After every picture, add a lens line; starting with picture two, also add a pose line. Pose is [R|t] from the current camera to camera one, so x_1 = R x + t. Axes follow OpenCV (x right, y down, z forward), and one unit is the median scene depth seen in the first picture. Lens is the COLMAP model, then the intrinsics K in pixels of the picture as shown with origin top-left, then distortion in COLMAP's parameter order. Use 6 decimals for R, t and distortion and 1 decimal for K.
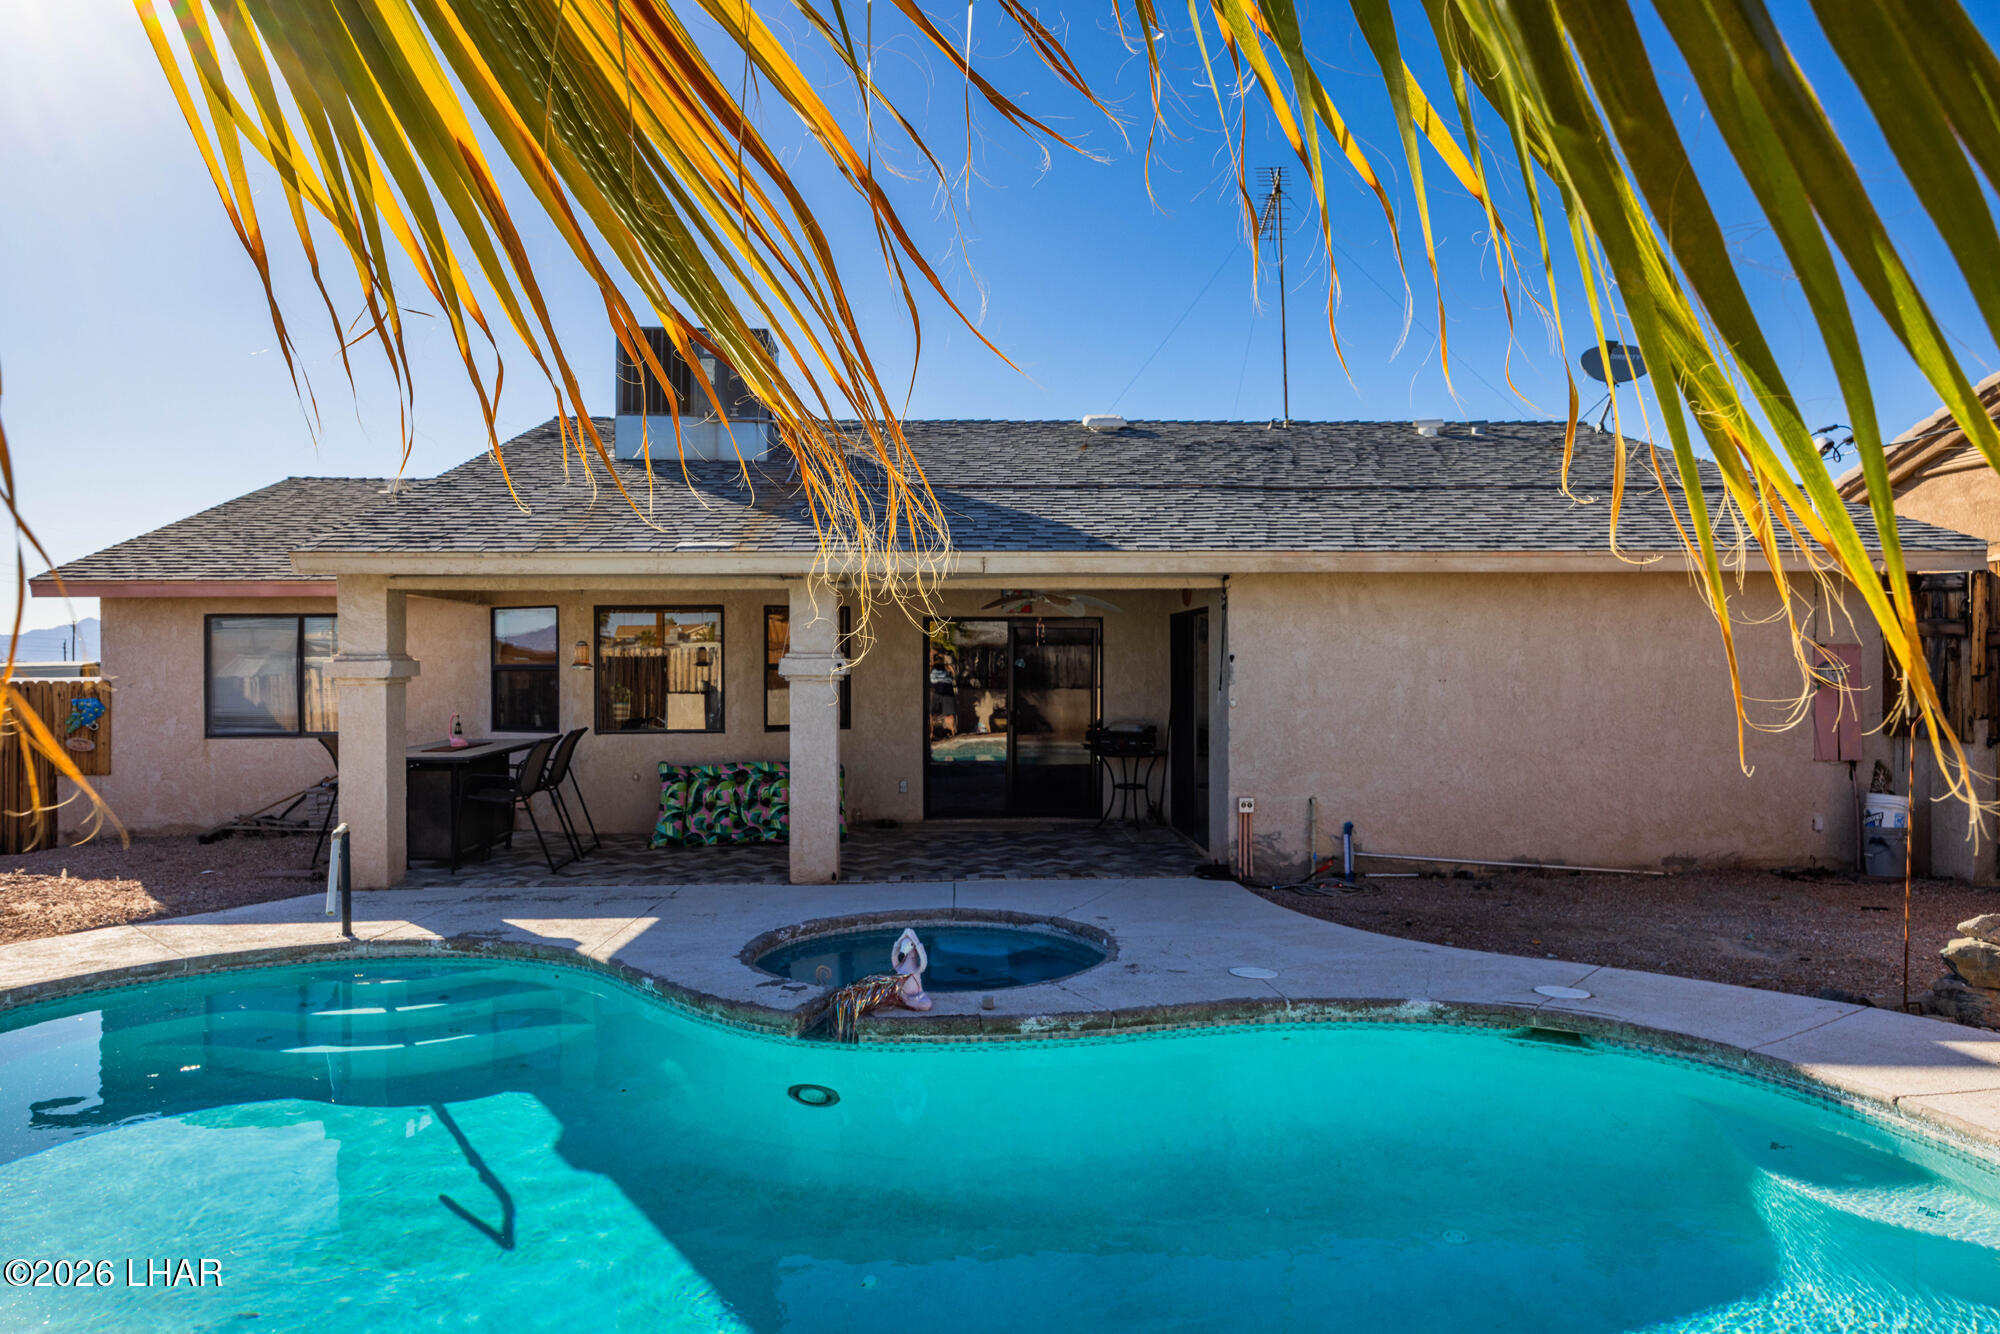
lens RADIAL K [[1290.7, 0, 998.0], [0, 1290.7, 668.7], [0, 0, 1]] dist [0.000804, 0.001683]
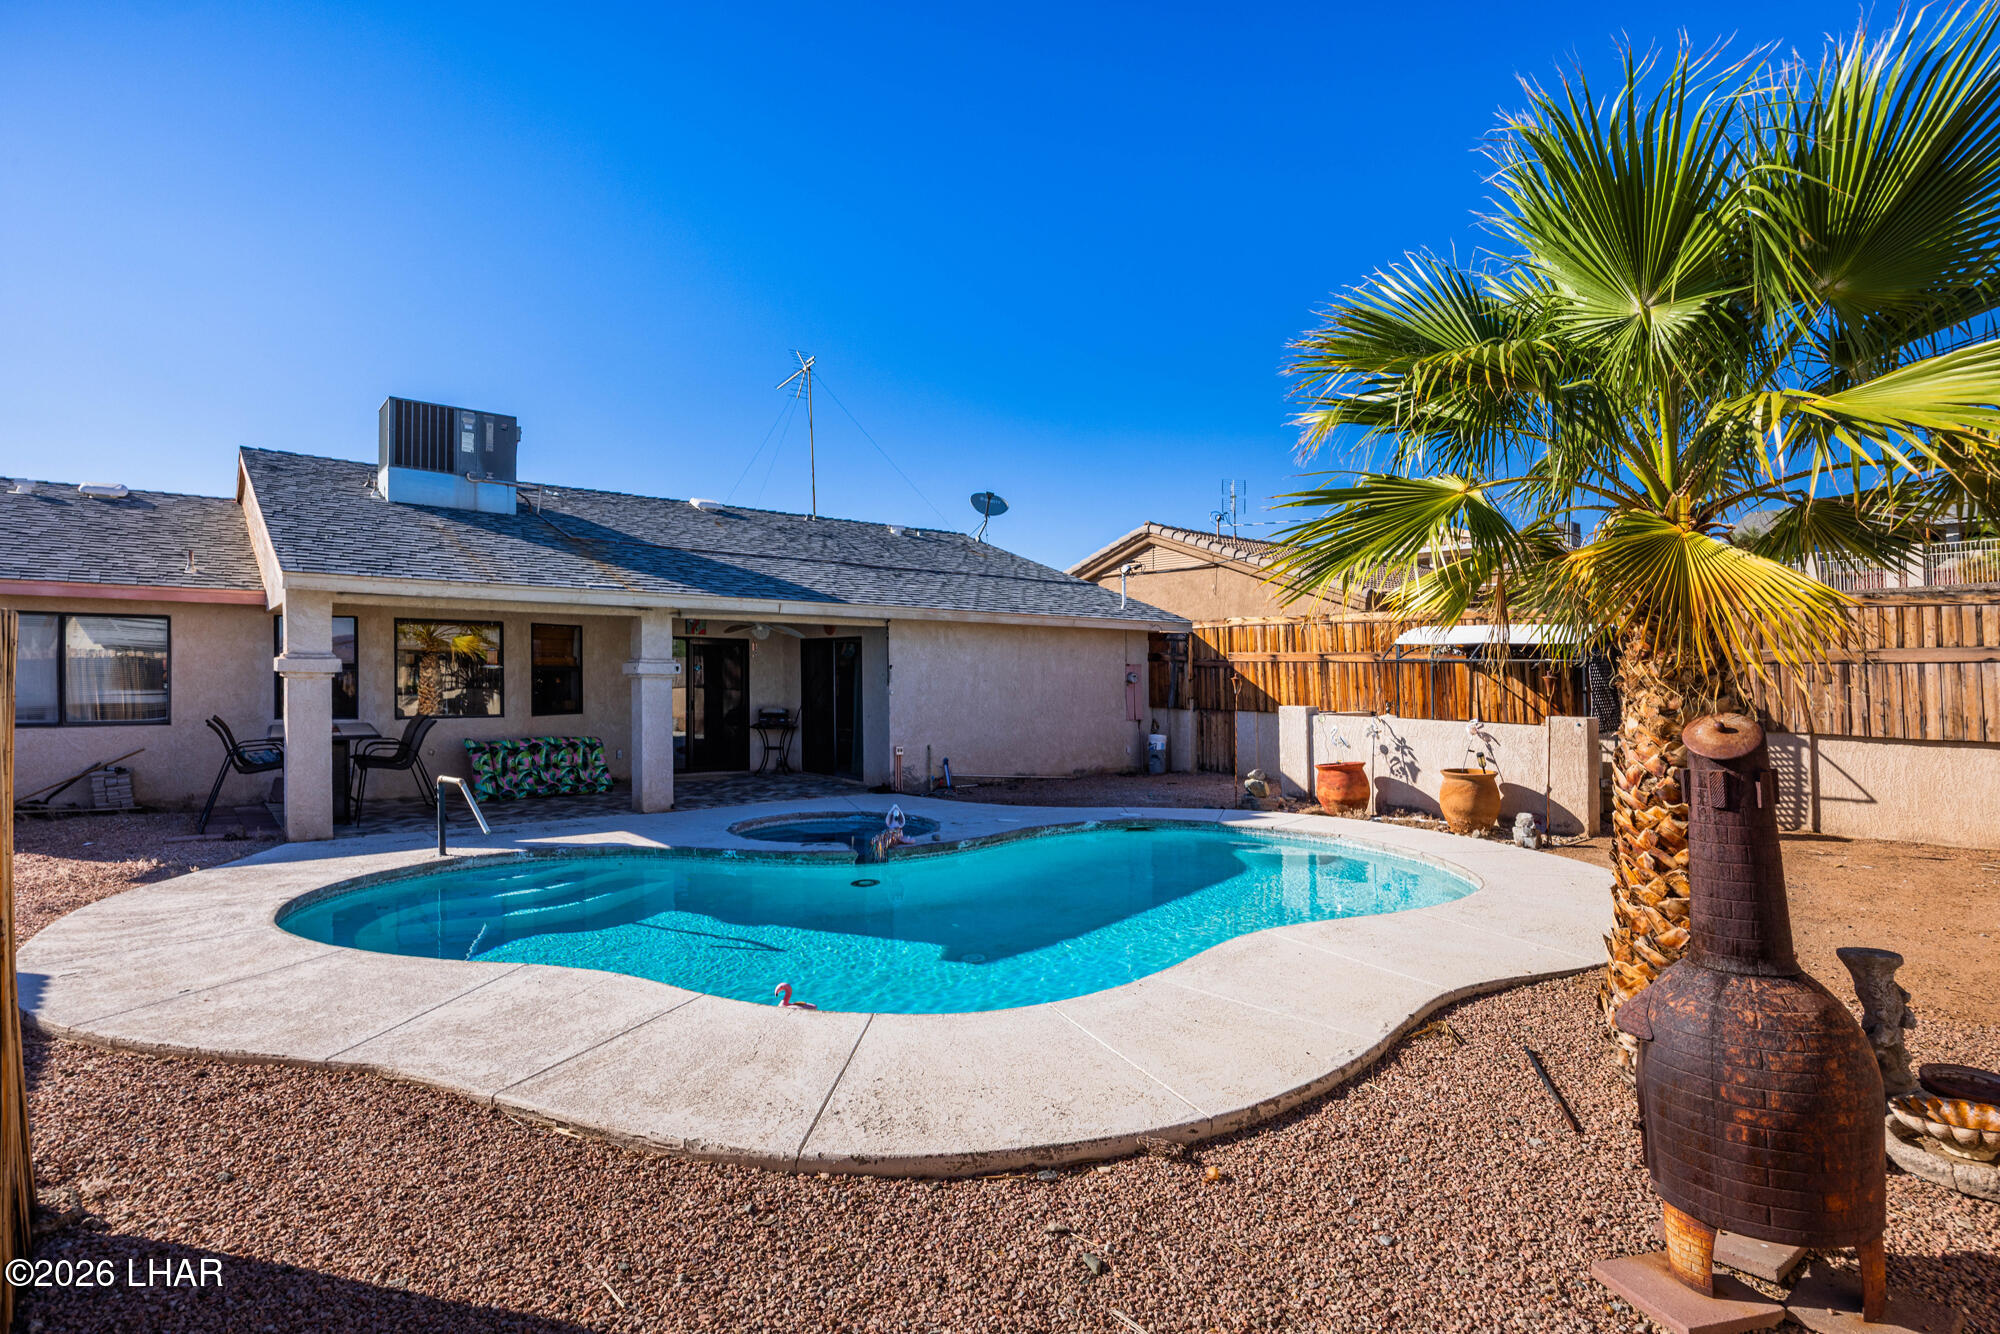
lens RADIAL K [[1051.7, 0, 1002.6], [0, 1051.7, 659.5], [0, 0, 1]] dist [-0.000818, -0.000182]
pose [[0.786955, 0.019317, 0.616708, -0.574894], [-0.008366, 0.999752, -0.020640, 0.009772], [-0.616953, 0.011083, 0.786922, -0.214361]]
